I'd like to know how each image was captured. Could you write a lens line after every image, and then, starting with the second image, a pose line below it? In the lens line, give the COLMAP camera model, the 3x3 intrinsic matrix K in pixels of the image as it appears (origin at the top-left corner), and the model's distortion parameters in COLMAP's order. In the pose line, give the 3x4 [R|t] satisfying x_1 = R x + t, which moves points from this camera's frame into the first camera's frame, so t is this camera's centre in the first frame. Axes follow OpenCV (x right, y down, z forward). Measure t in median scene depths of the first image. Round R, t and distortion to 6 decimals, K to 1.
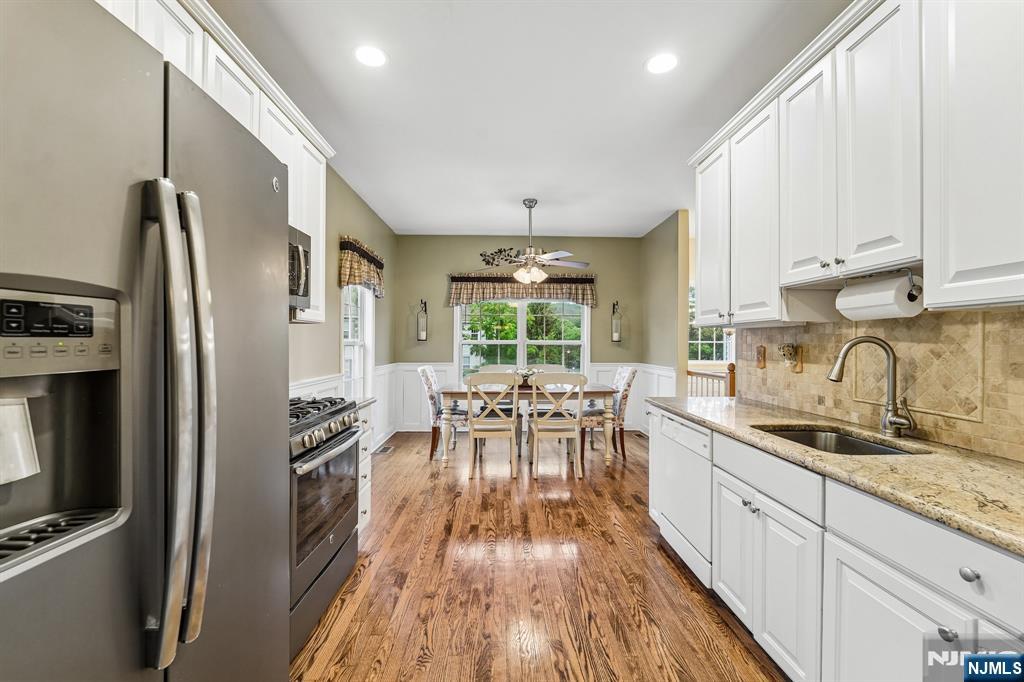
lens RADIAL K [[417.9, 0, 513.1], [0, 417.9, 343.4], [0, 0, 1]] dist [-0.017551, -0.000273]
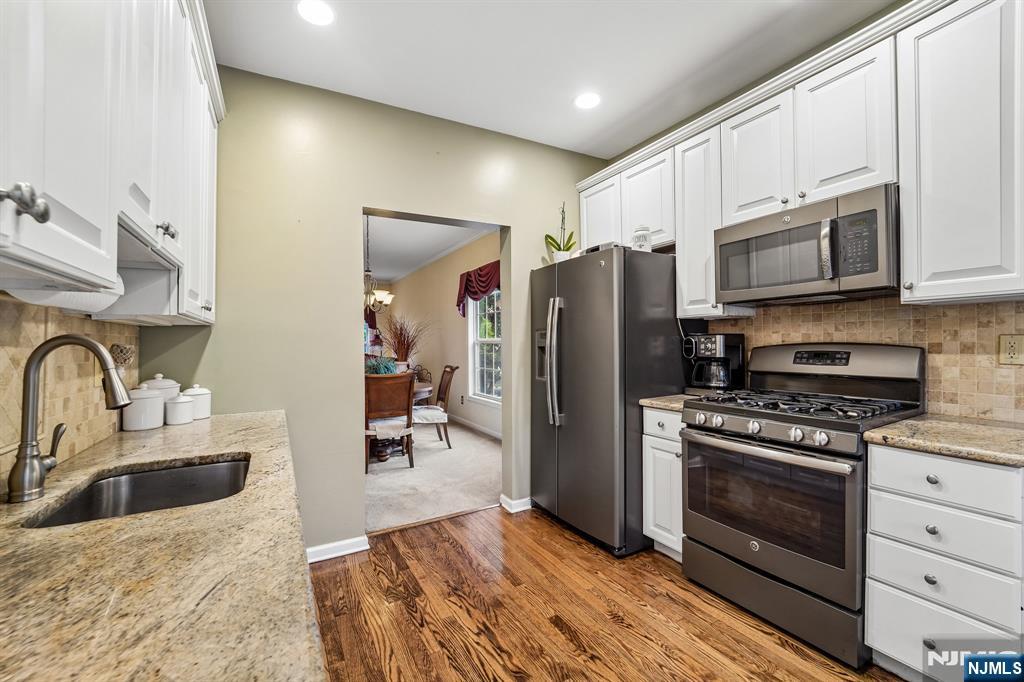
lens RADIAL K [[417.9, 0, 513.3], [0, 417.9, 337.5], [0, 0, 1]] dist [-0.017551, -0.000273]
pose [[-0.884587, 0.012989, -0.466193, 0.422186], [0.018085, 0.999816, -0.006458, 0.001234], [0.466024, -0.014143, -0.884659, 1.430734]]
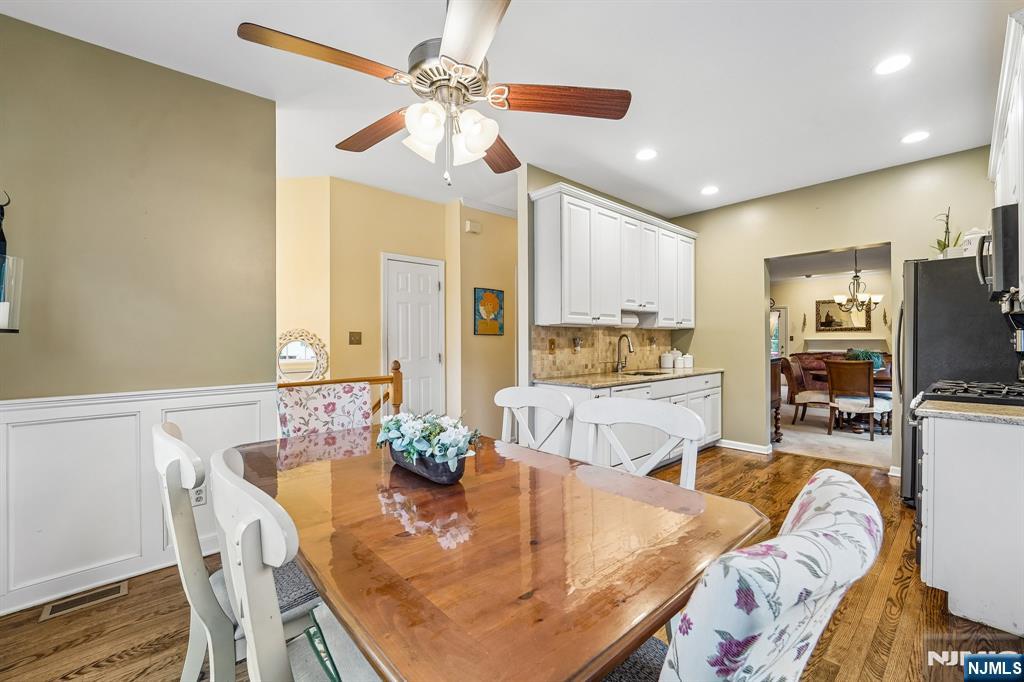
lens RADIAL K [[417.9, 0, 513.3], [0, 417.9, 341.1], [0, 0, 1]] dist [-0.017551, -0.000273]
pose [[-0.643717, 0.001494, 0.765262, -0.525941], [0.005215, 0.999983, 0.002434, 0.011766], [-0.765245, 0.005557, -0.643715, 2.472864]]
